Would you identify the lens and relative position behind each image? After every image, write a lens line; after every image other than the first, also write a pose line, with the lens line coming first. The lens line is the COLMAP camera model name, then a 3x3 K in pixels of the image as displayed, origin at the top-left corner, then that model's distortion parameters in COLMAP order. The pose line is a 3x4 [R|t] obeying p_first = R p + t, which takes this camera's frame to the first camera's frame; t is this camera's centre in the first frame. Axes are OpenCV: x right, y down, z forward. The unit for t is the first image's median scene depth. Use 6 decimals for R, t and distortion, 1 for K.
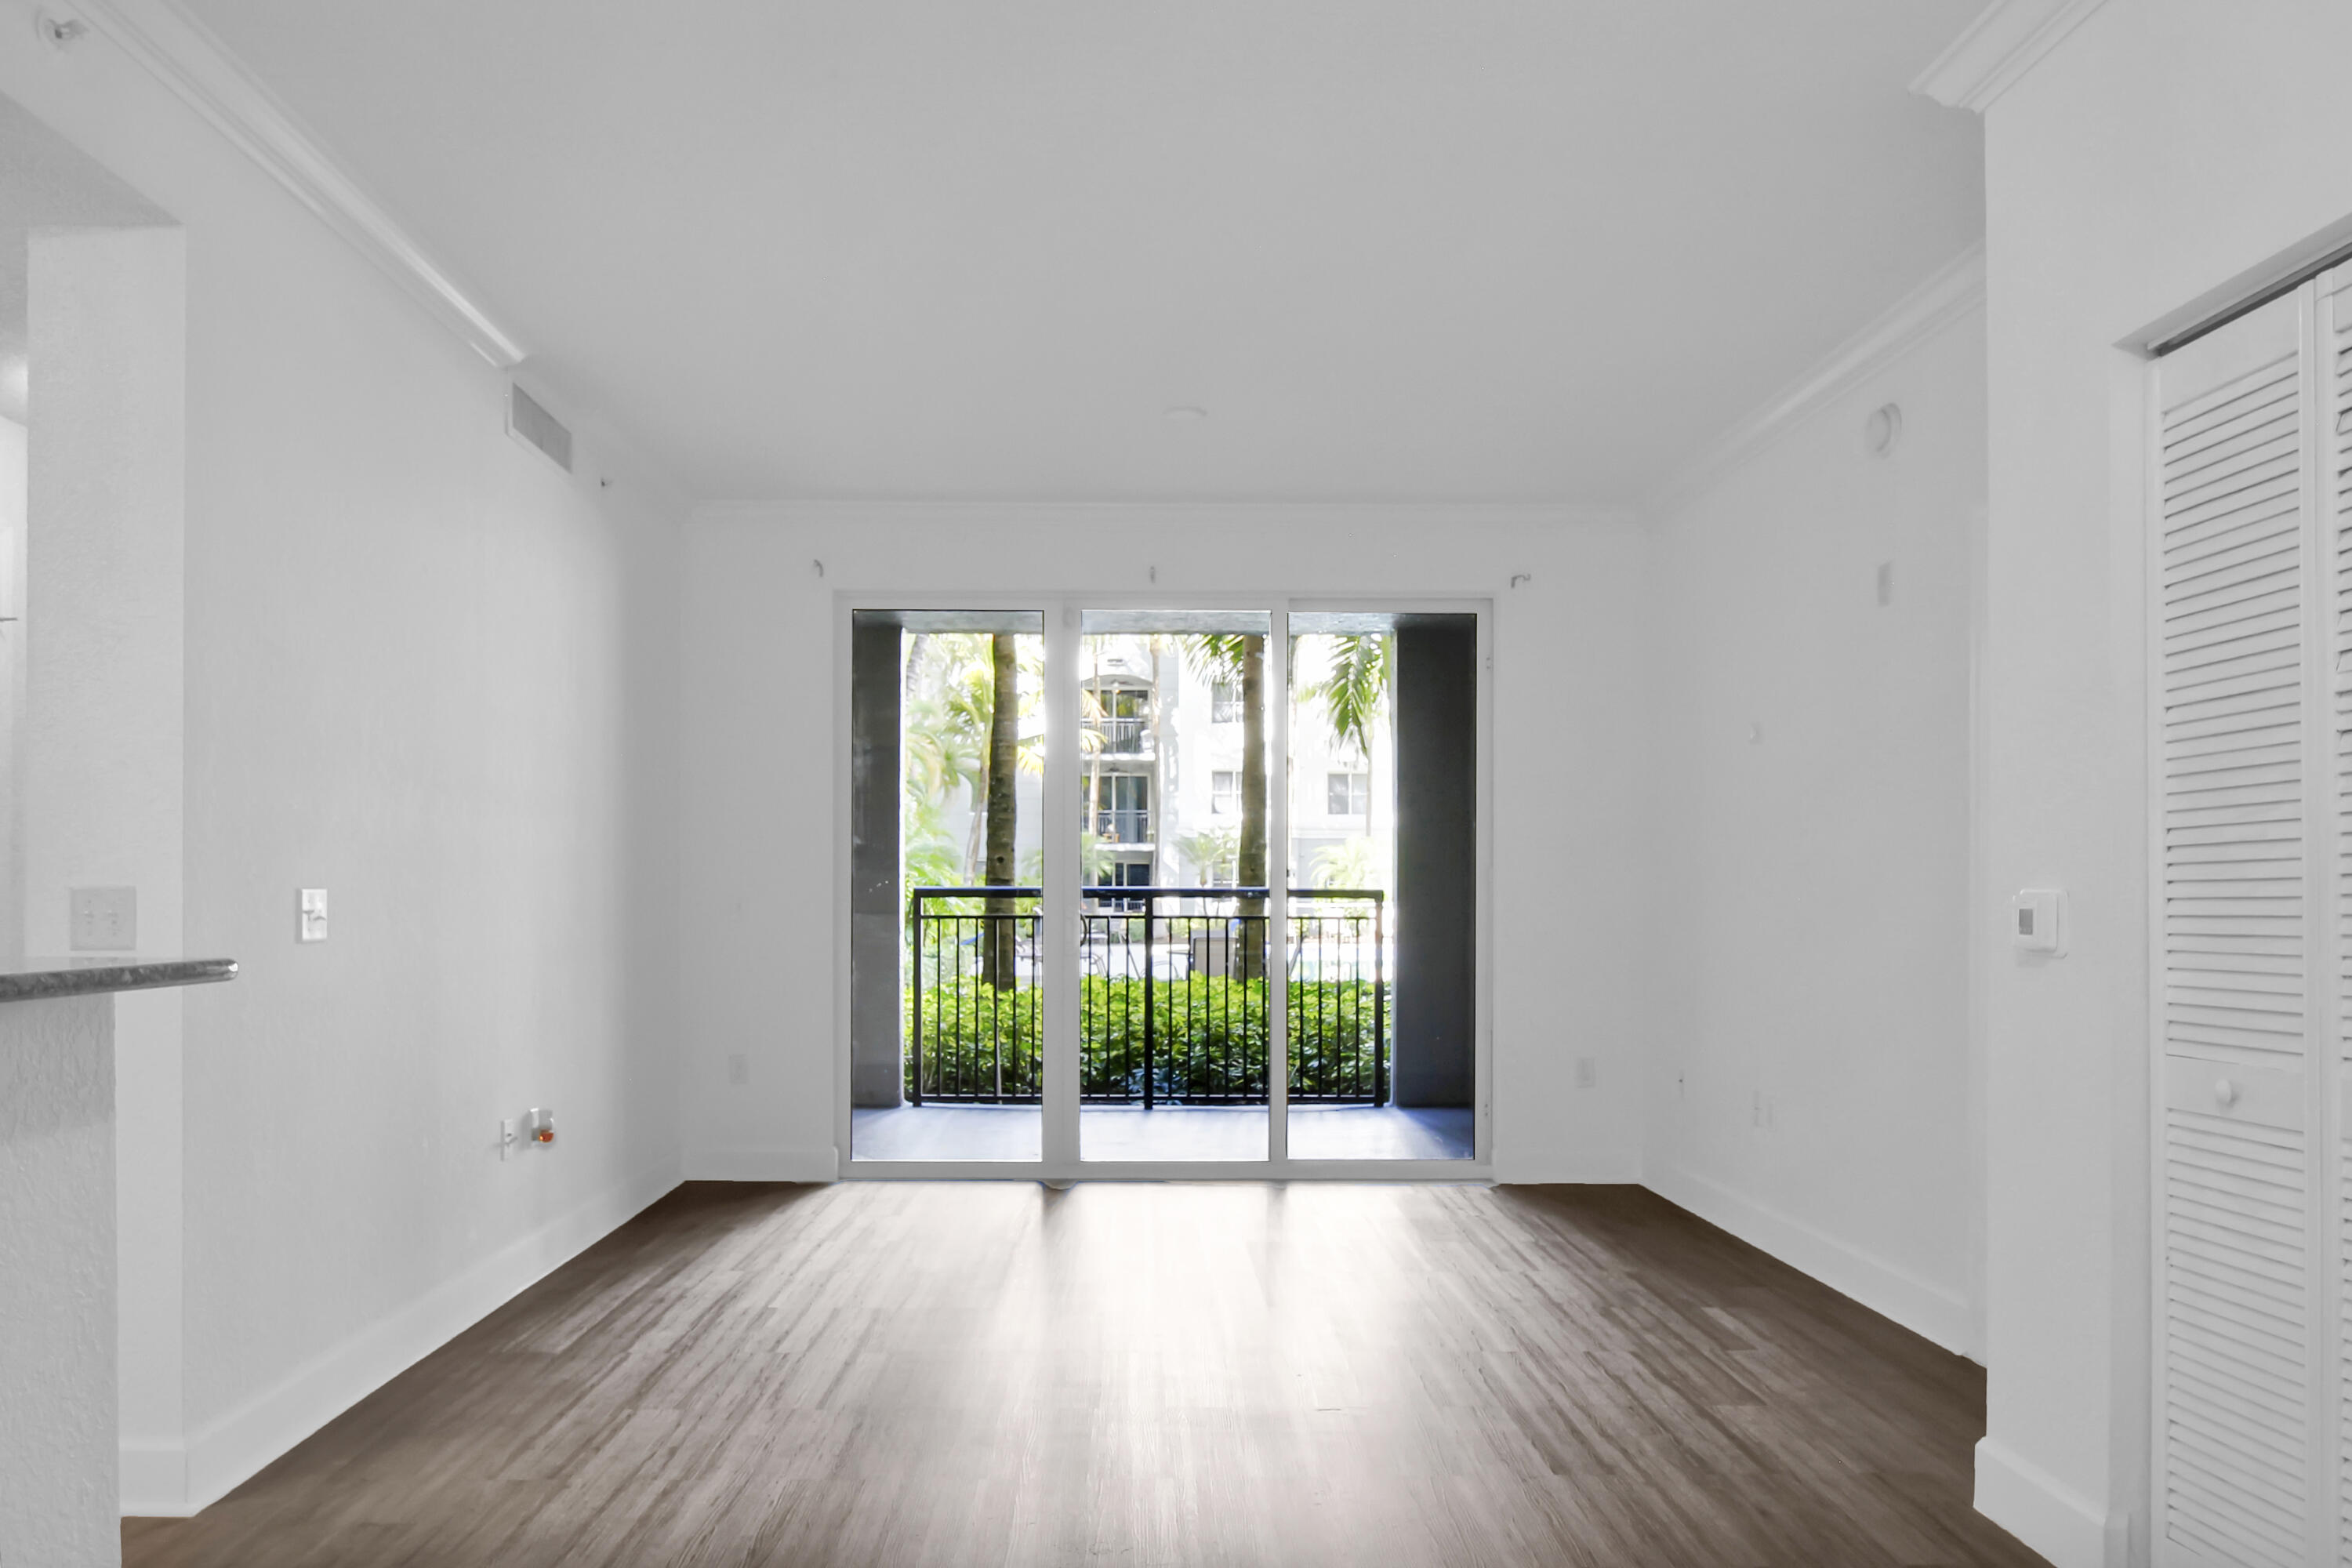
lens RADIAL K [[1703.2, 0, 1176.0], [0, 1703.2, 784.0], [0, 0, 1]] dist [-0.001232, -0.000470]
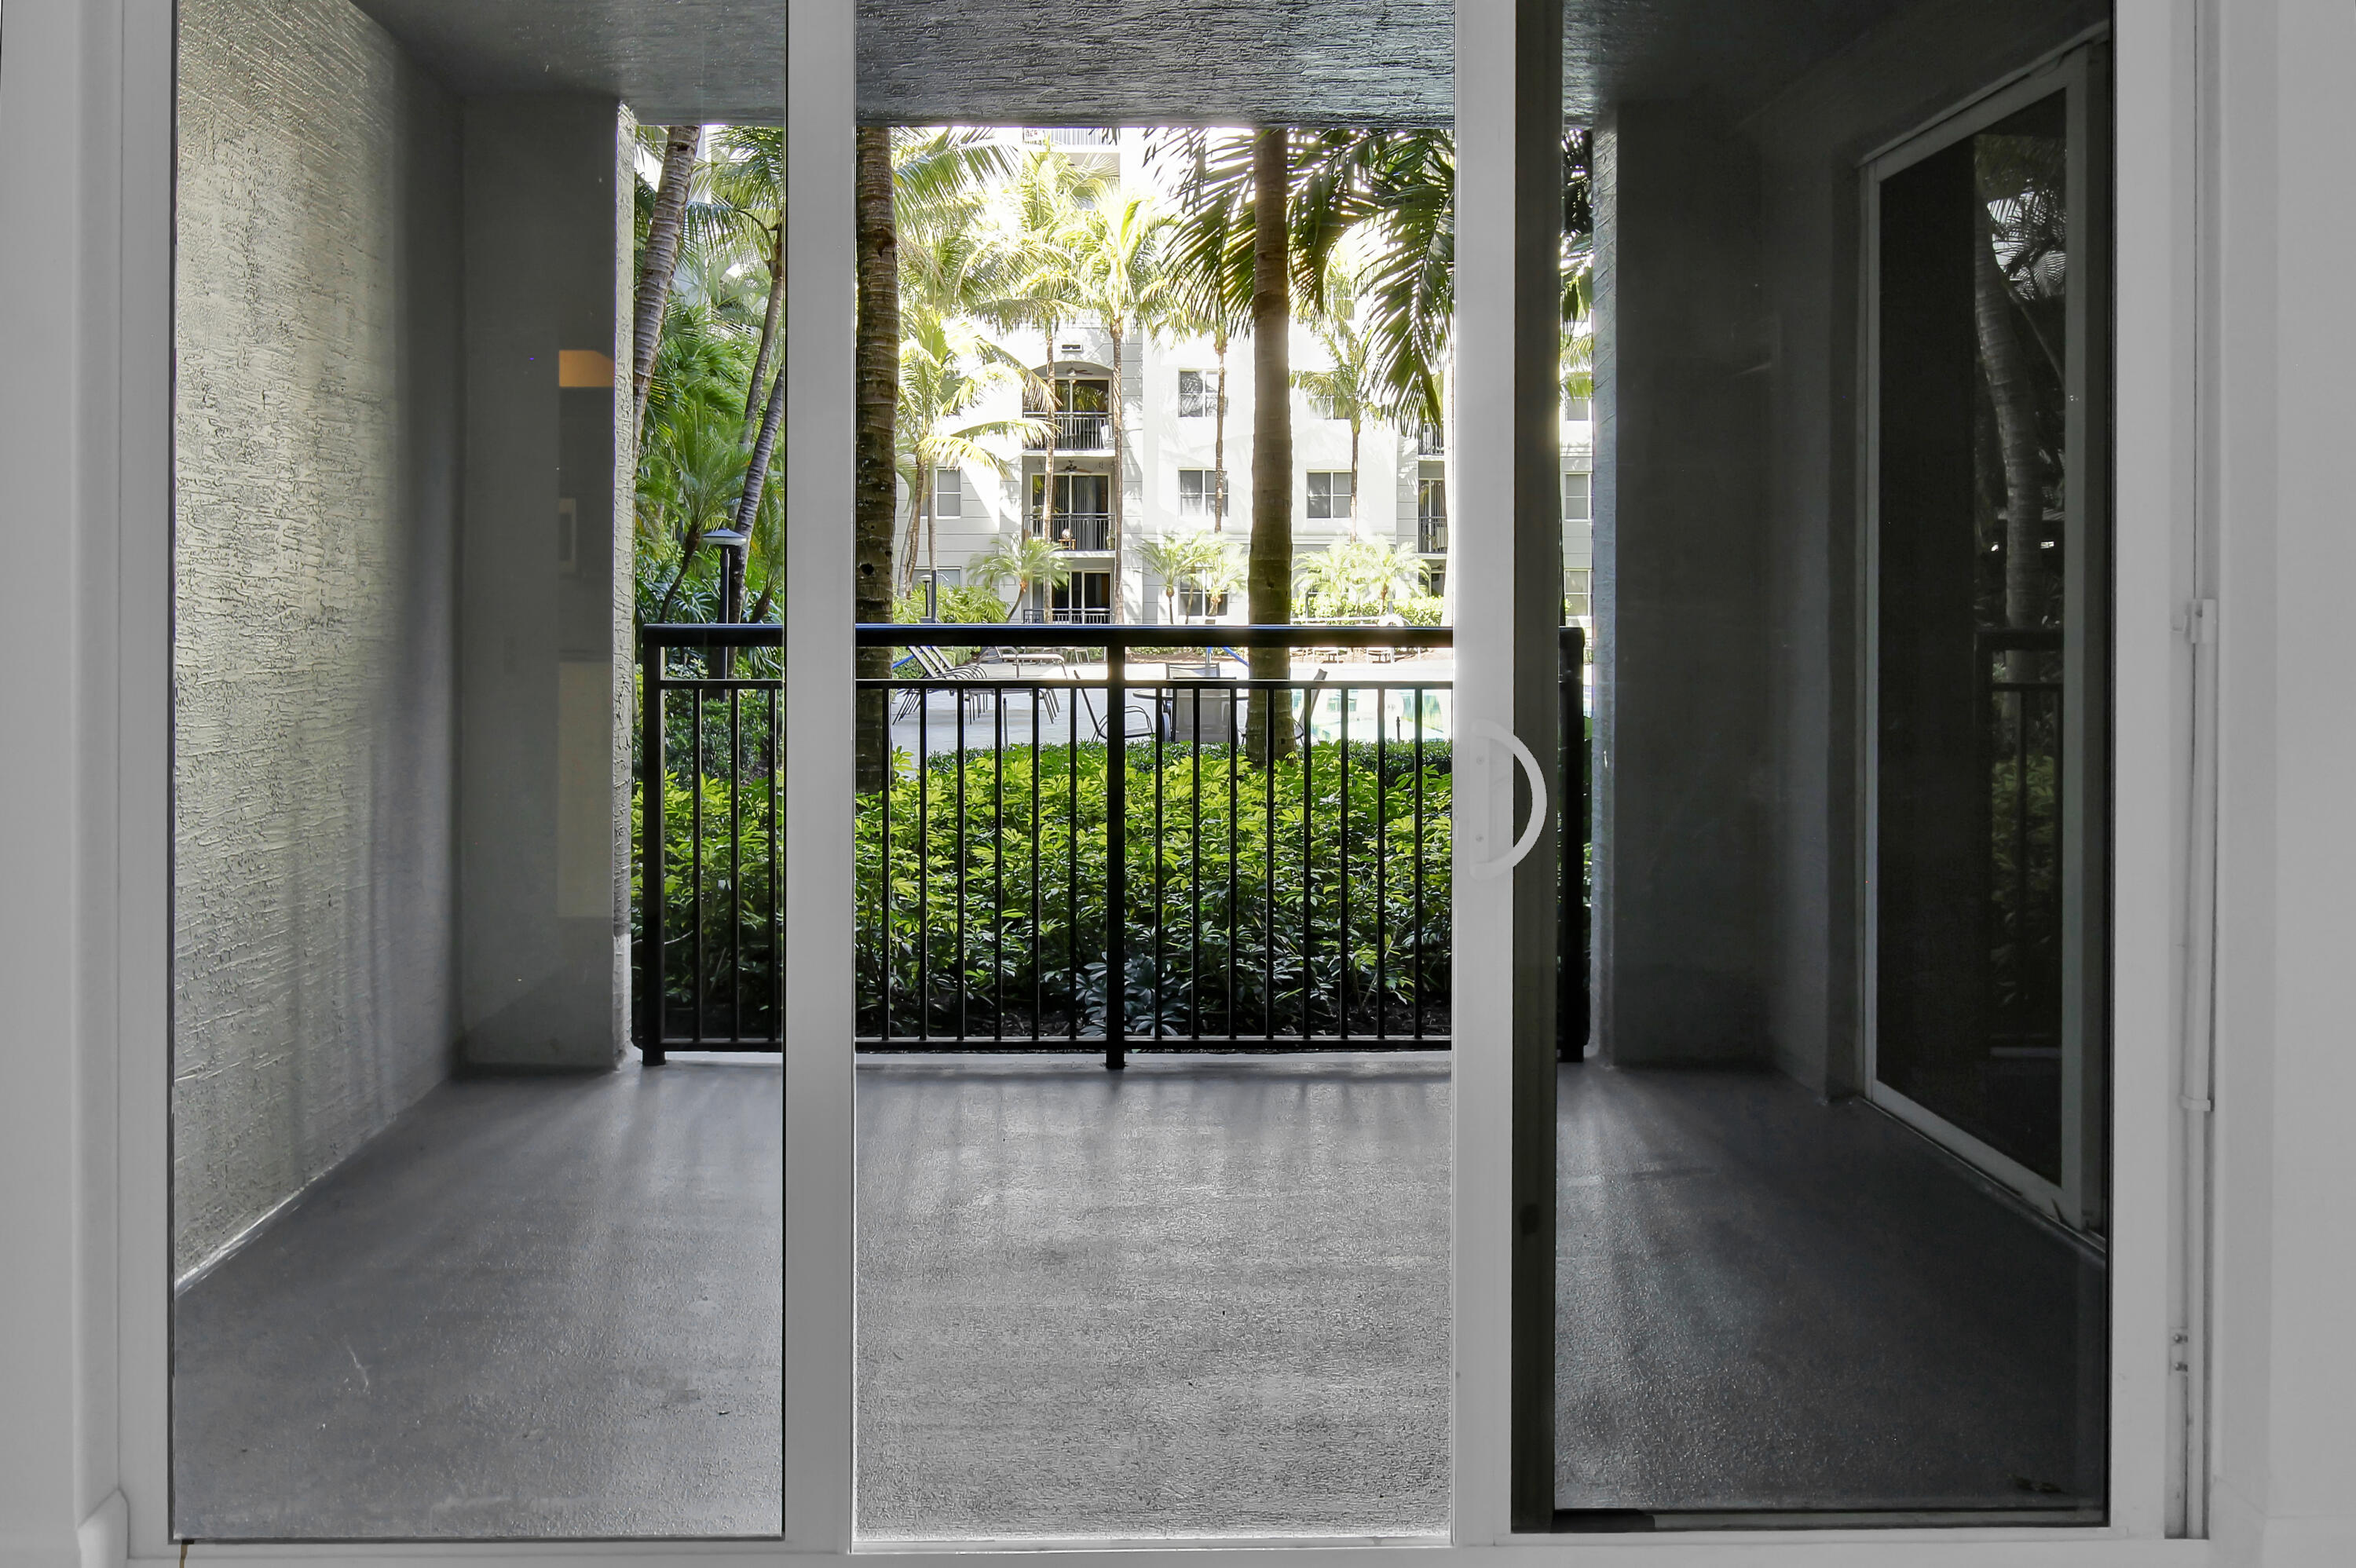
lens RADIAL K [[1782.6, 0, 1134.7], [0, 1782.6, 647.5], [0, 0, 1]] dist [-0.001013, 0.000193]
pose [[0.999999, -0.000558, -0.001449, -0.009483], [0.000684, 0.996036, 0.088945, 0.020579], [0.001393, -0.088946, 0.996036, 0.477639]]
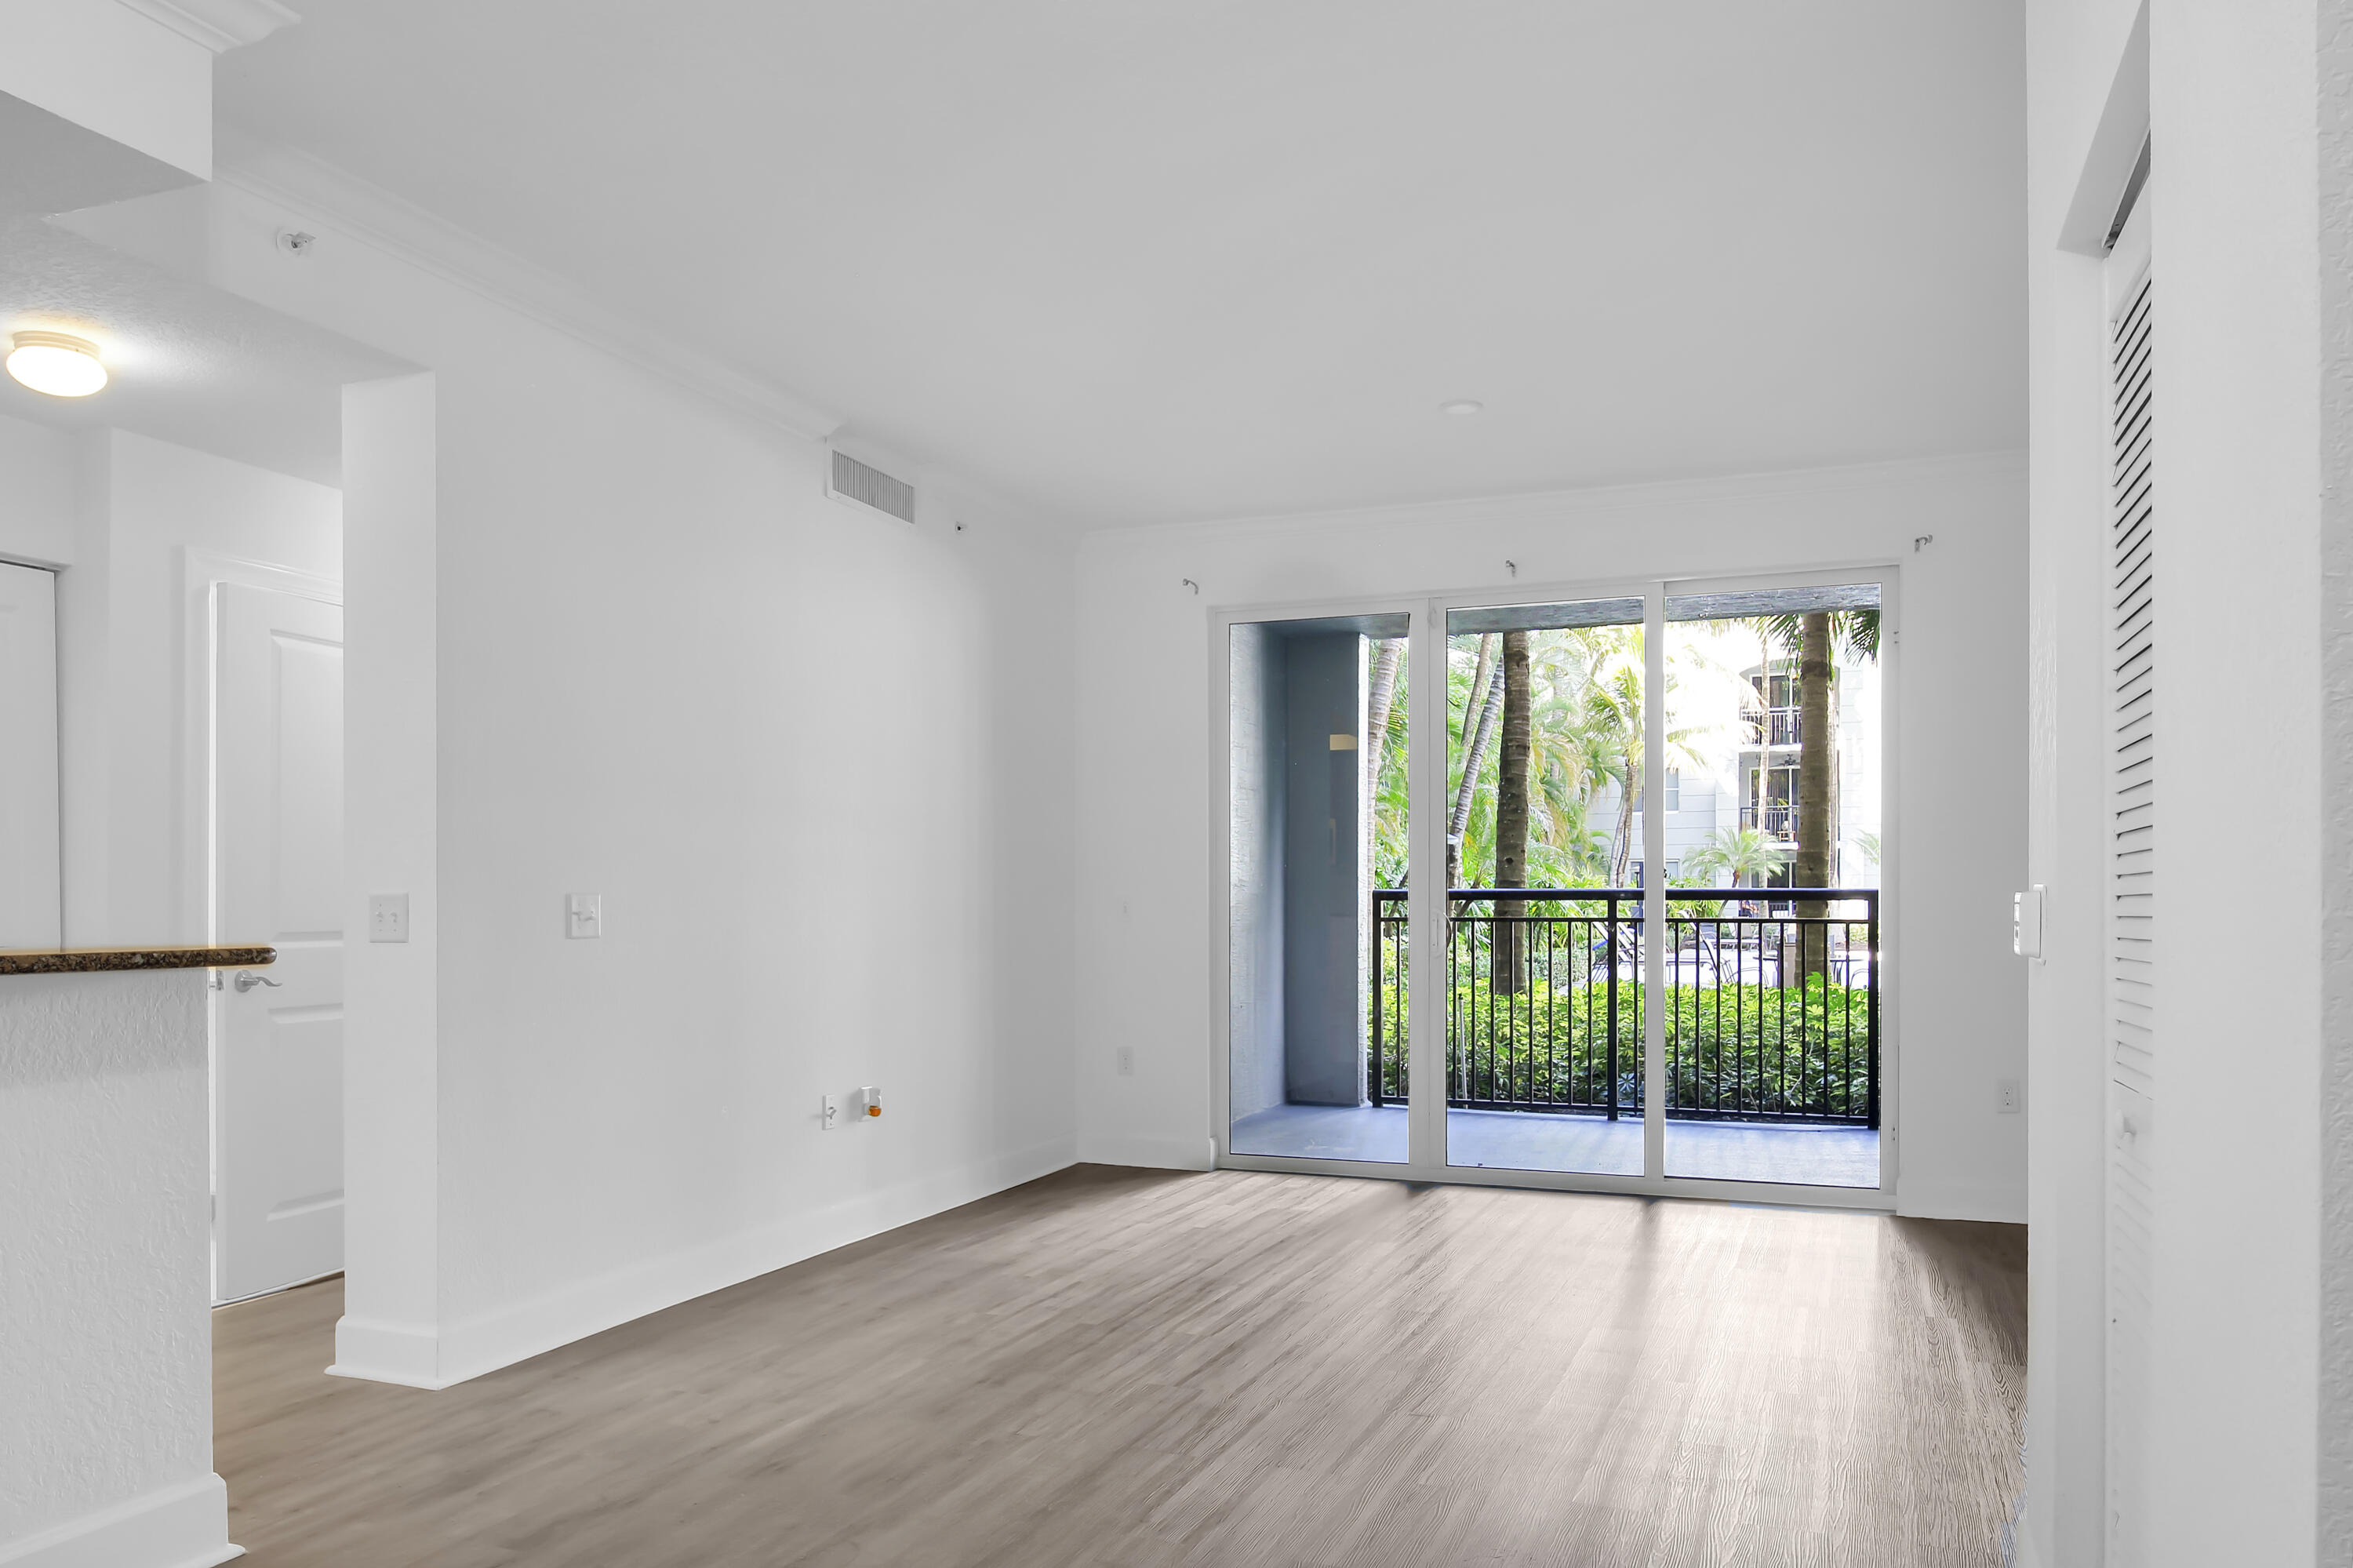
lens RADIAL K [[1730.9, 0, 1176.5], [0, 1730.9, 784.0], [0, 0, 1]] dist [-0.002767, -0.004808]
pose [[0.924133, -0.028044, -0.381039, 0.131070], [0.027814, 0.999594, -0.006113, 0.000794], [0.381056, -0.004949, 0.924539, 0.006364]]
